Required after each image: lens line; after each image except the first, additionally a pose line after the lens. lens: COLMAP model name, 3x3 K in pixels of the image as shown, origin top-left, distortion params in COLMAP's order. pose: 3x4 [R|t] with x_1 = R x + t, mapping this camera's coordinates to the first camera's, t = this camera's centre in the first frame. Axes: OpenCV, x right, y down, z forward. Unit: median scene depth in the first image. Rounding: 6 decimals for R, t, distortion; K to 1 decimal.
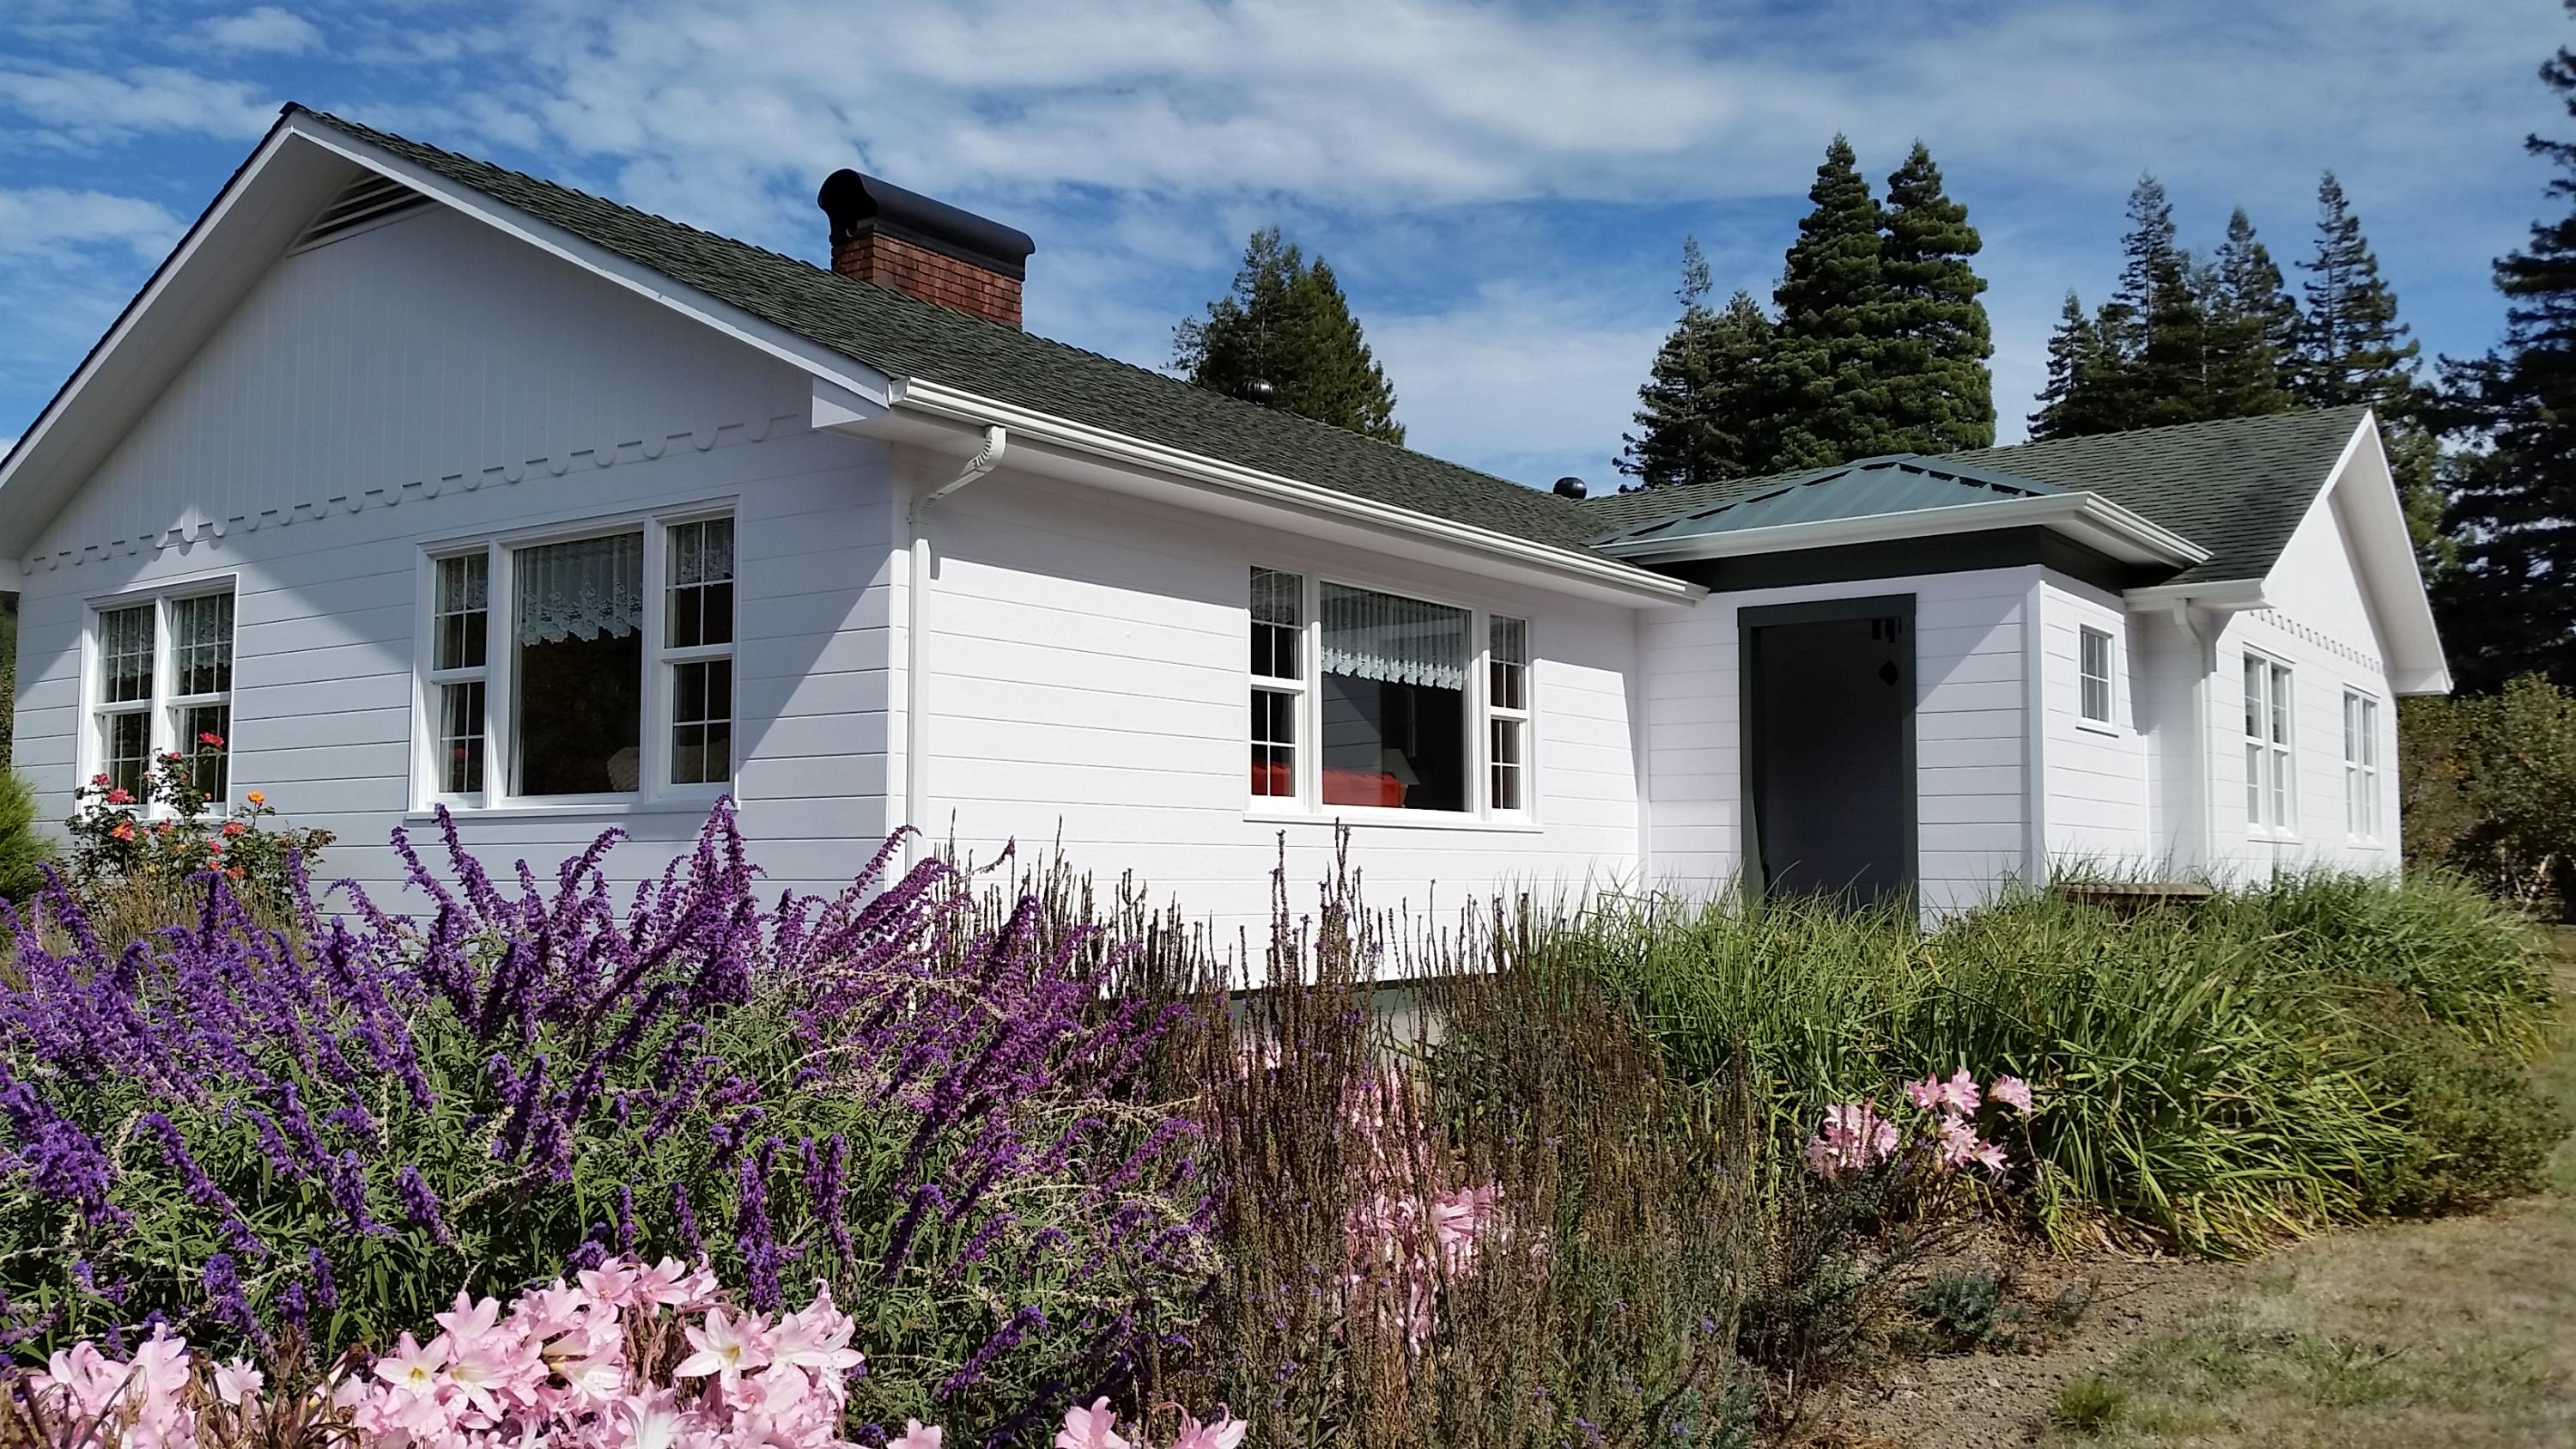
lens RADIAL K [[2108.0, 0, 1245.4], [0, 2108.0, 731.6], [0, 0, 1]] dist [0.140204, -0.286685]
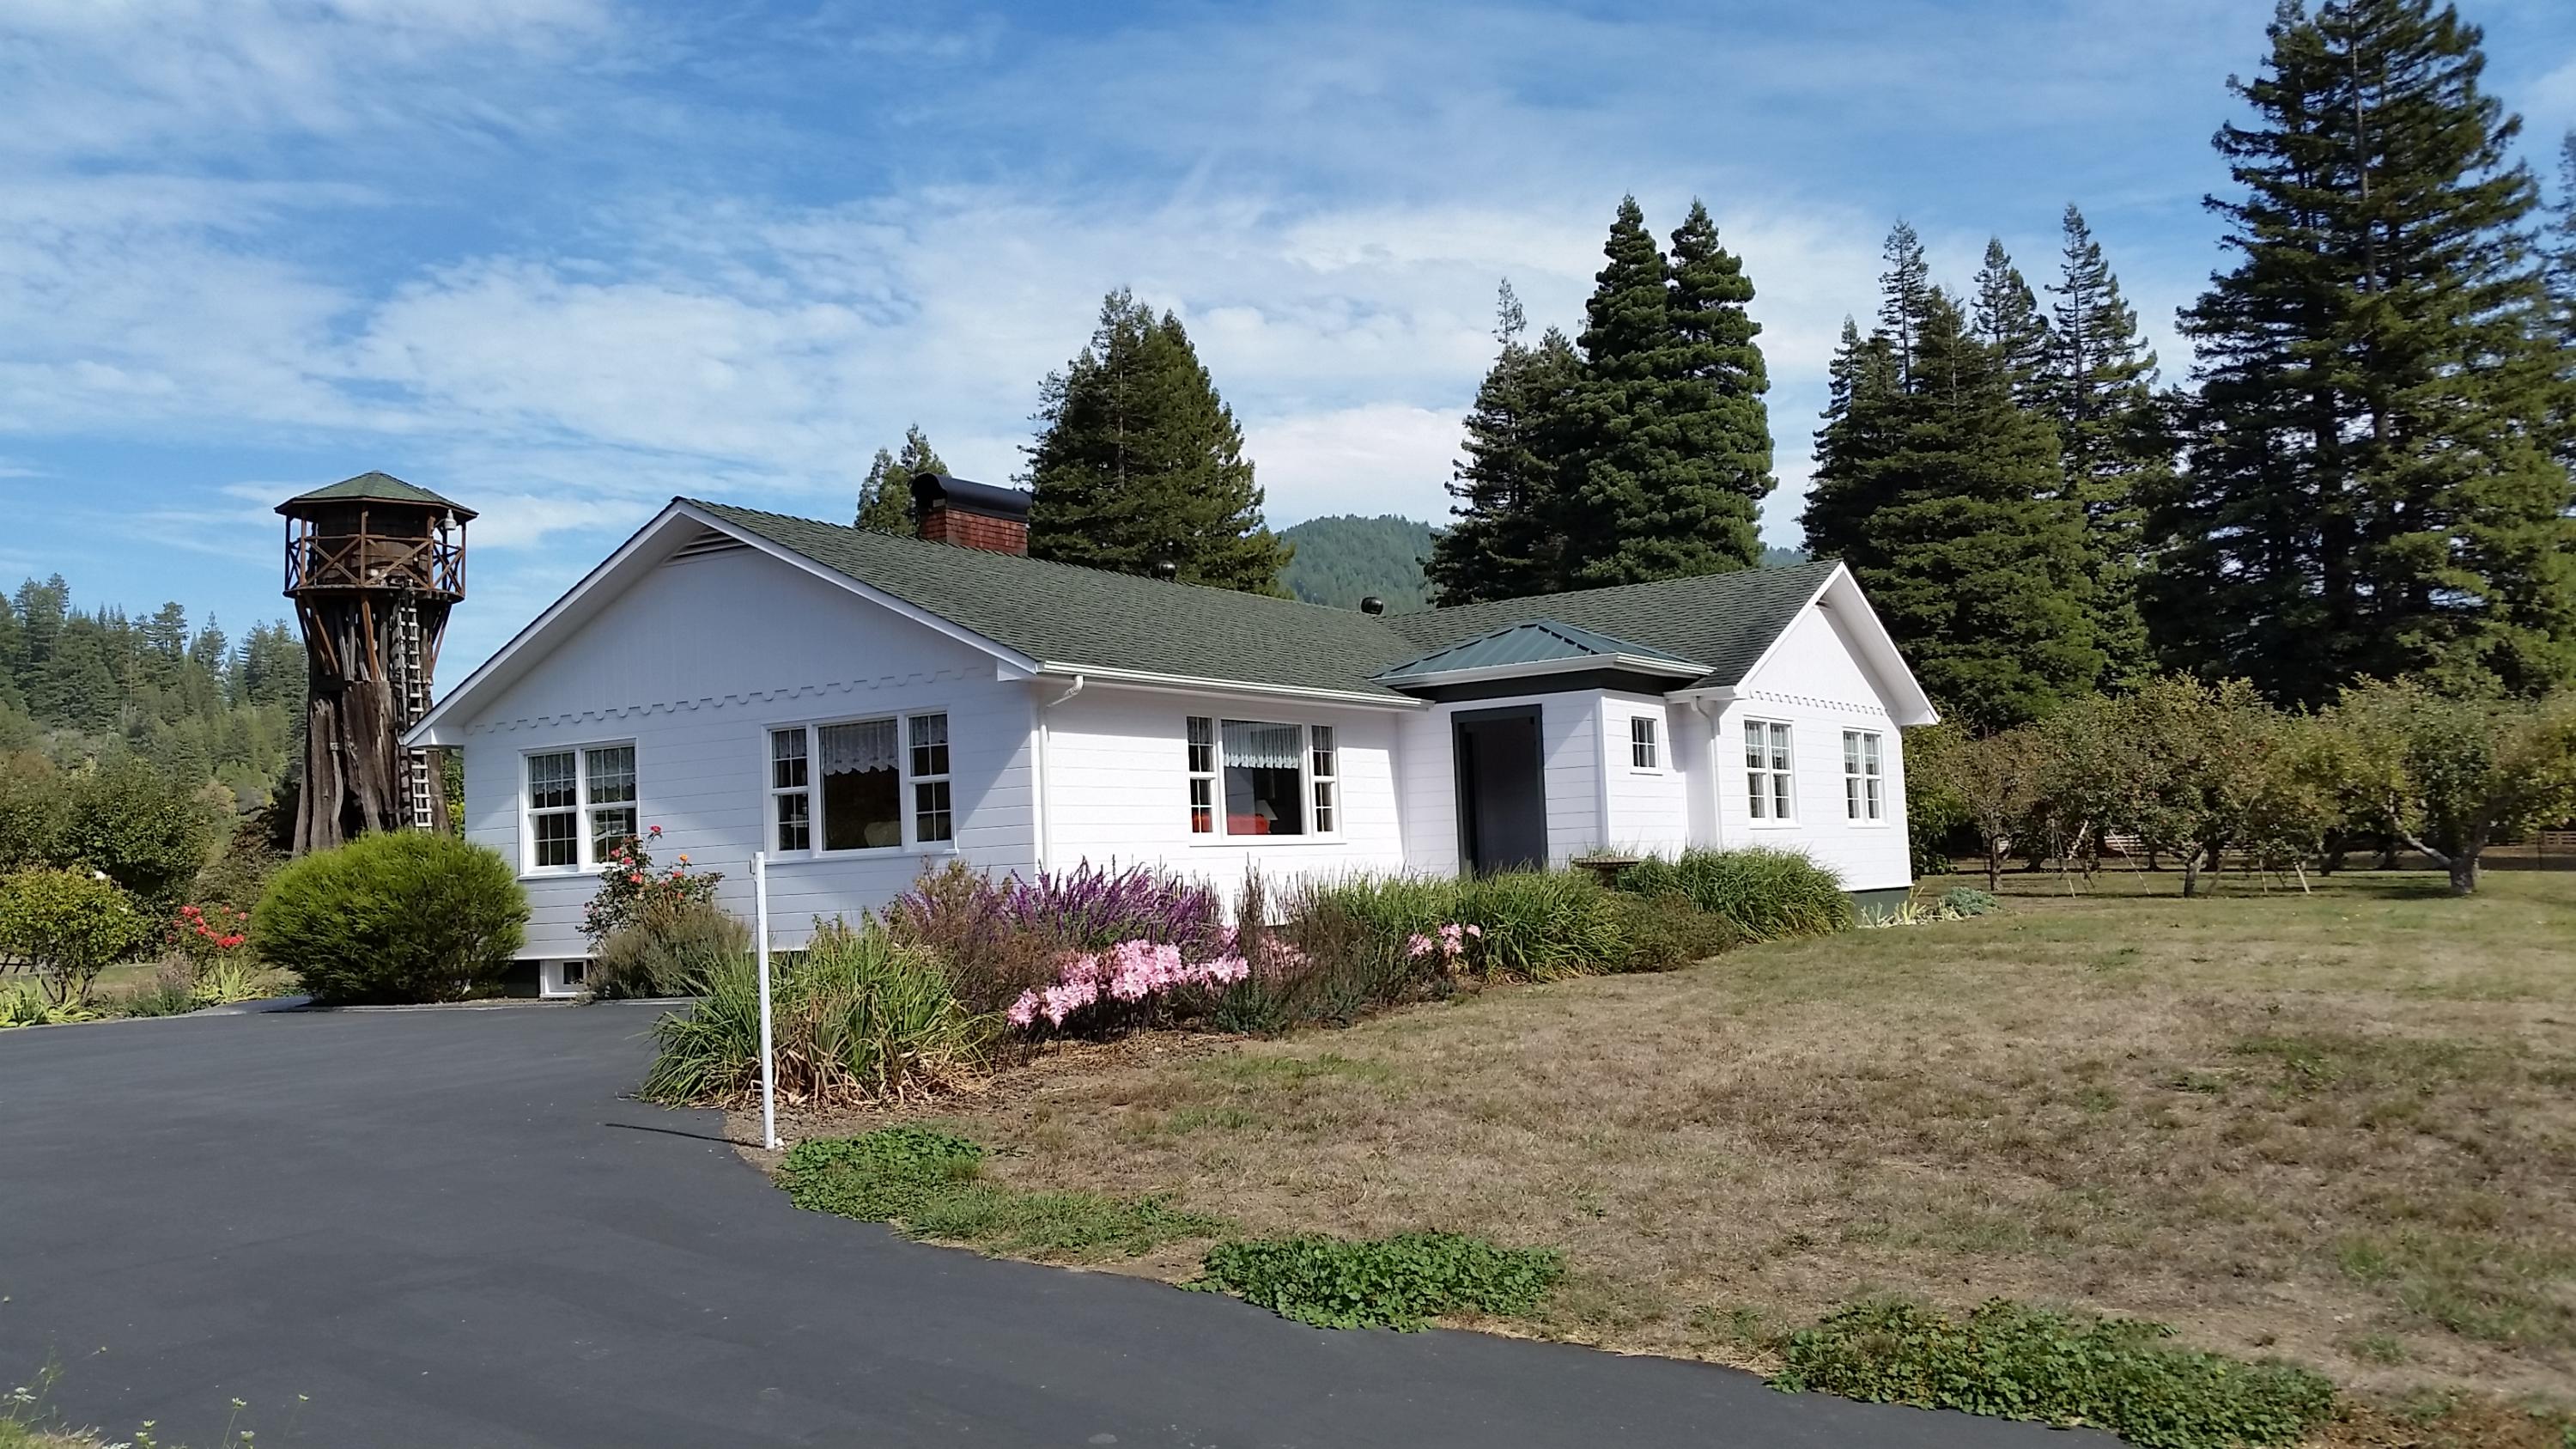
lens RADIAL K [[2109.2, 0, 1269.0], [0, 2109.2, 742.1], [0, 0, 1]] dist [0.172692, -0.284286]
pose [[0.996180, -0.040838, 0.077188, -0.008317], [0.040568, 0.999164, 0.005072, -0.006908], [-0.077331, -0.001921, 0.997004, -0.108384]]
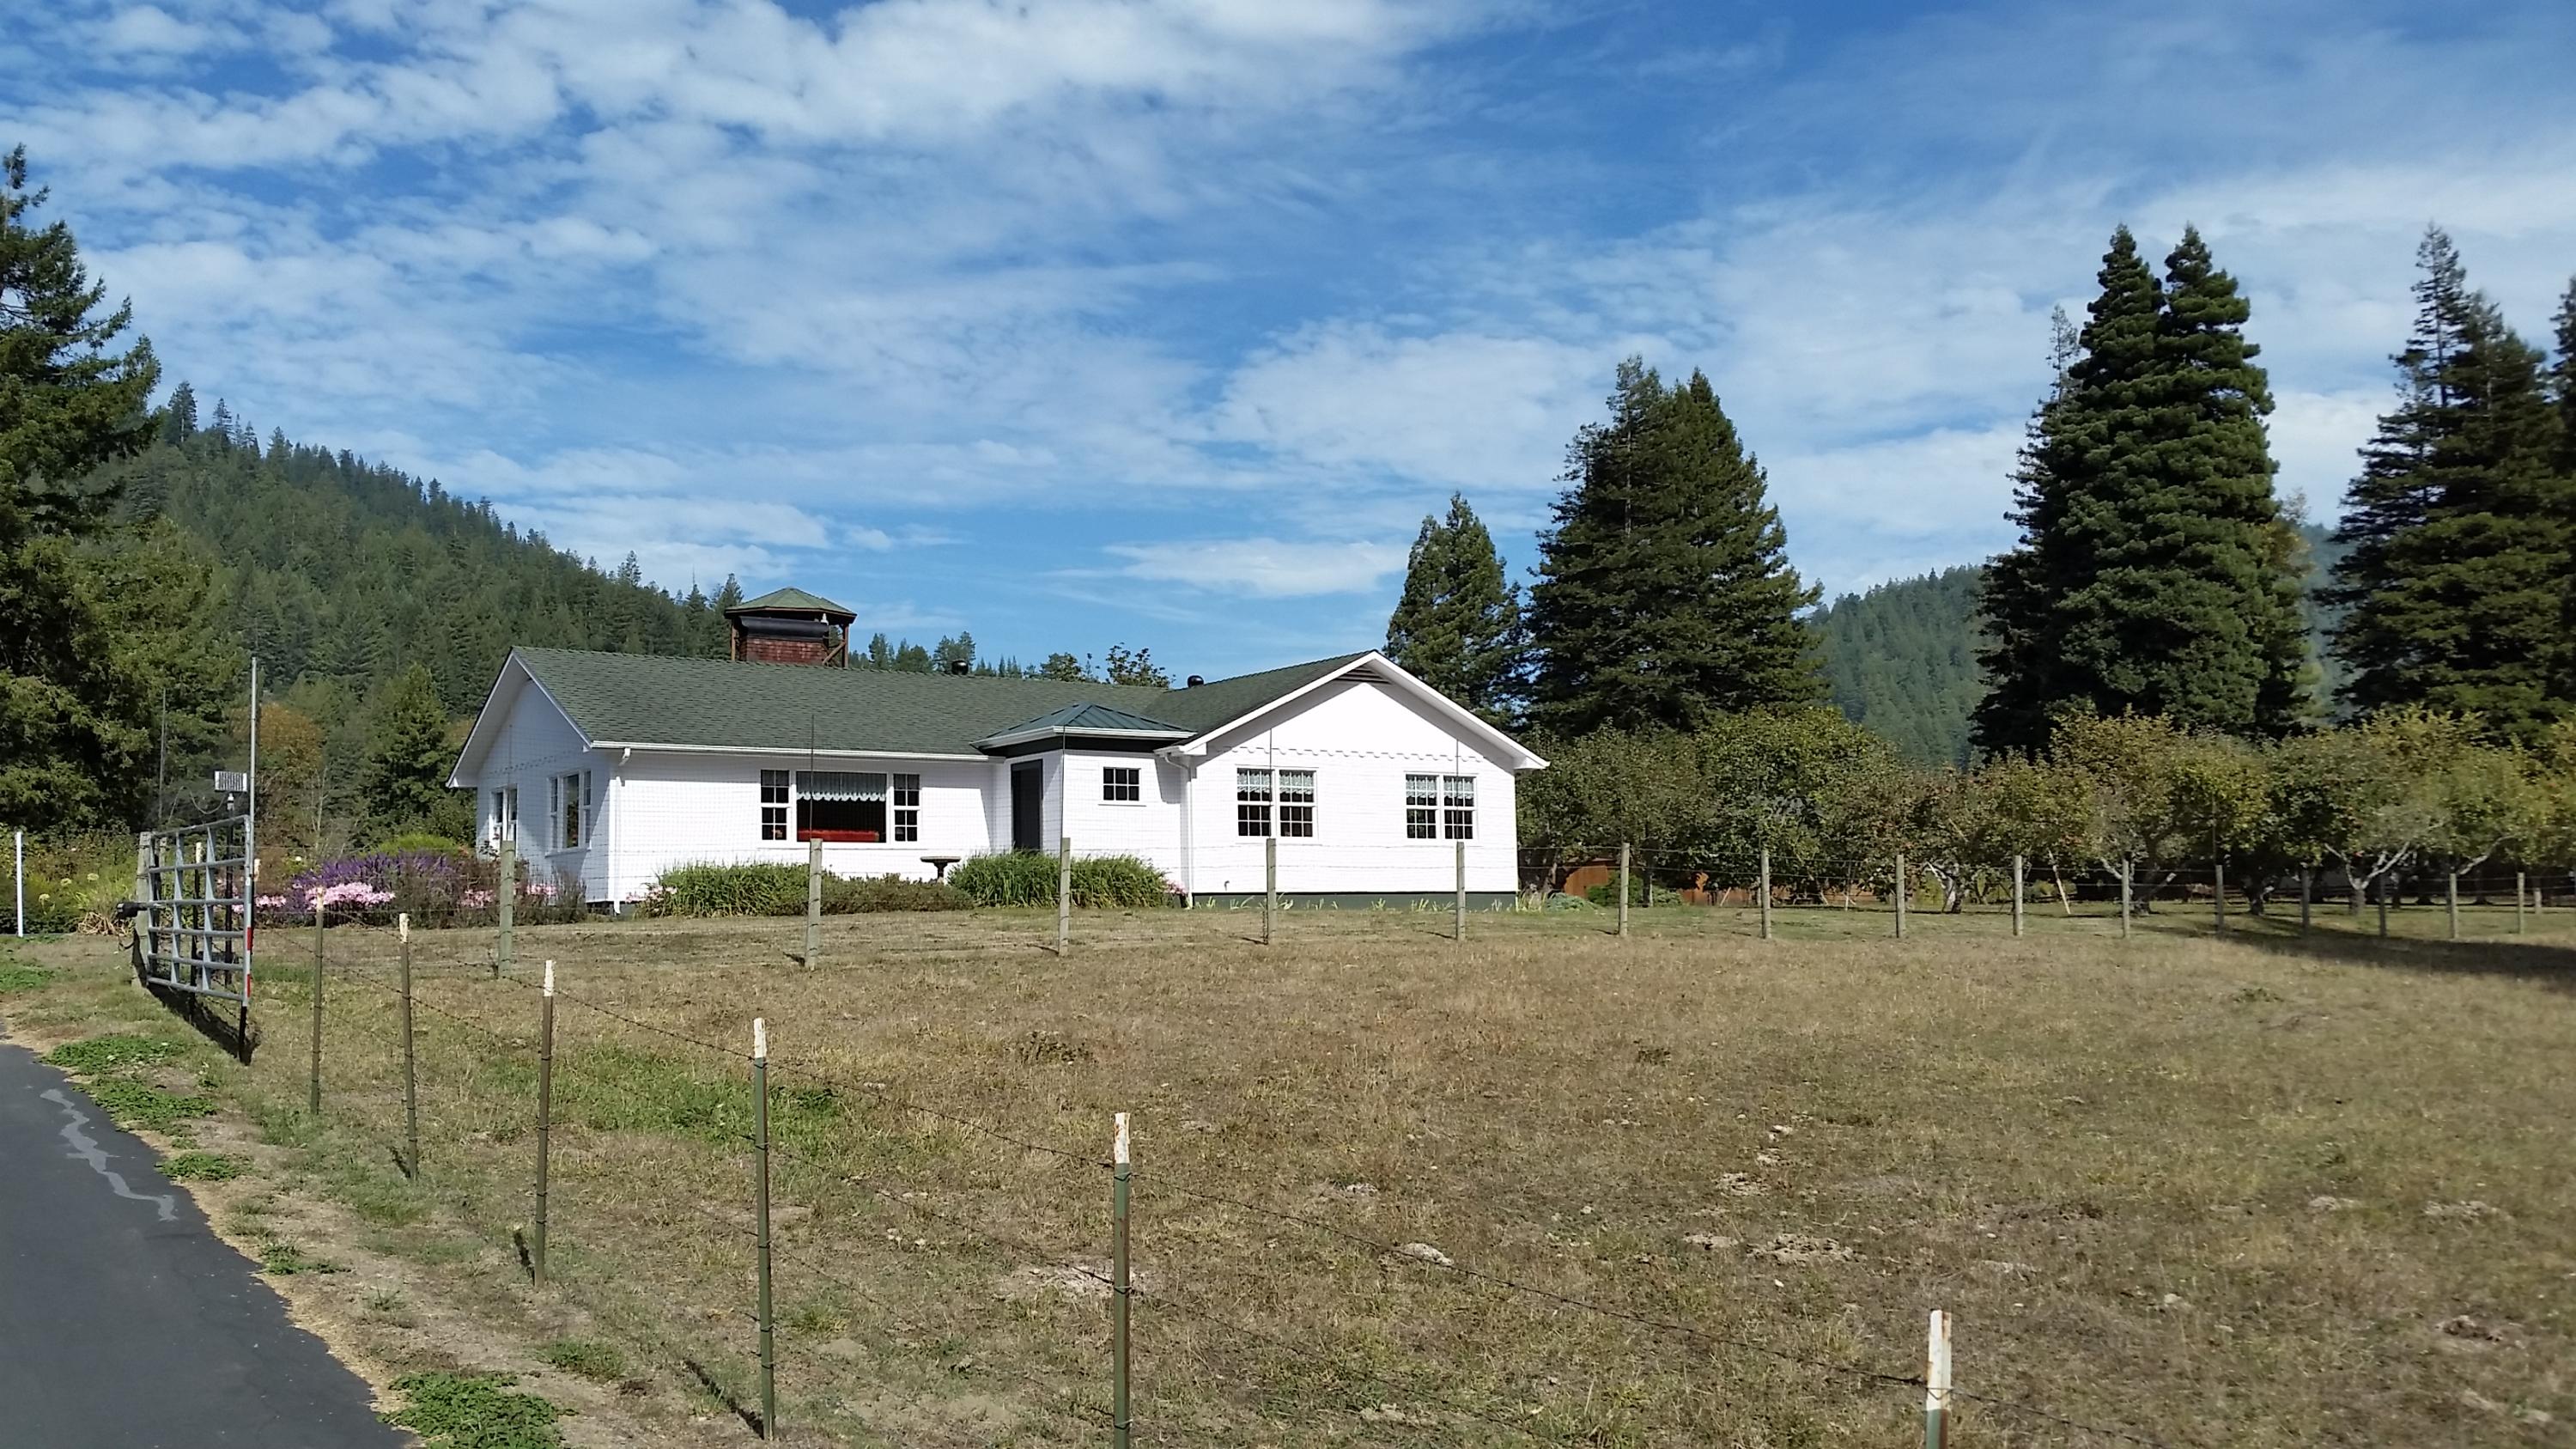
lens RADIAL K [[2135.2, 0, 1225.5], [0, 2135.2, 745.6], [0, 0, 1]] dist [-0.000502, -0.079451]
pose [[0.944566, -0.047900, -0.324809, 0.195026], [0.042092, 0.998804, -0.024889, -0.000397], [0.325613, 0.009837, 0.945452, -0.208509]]
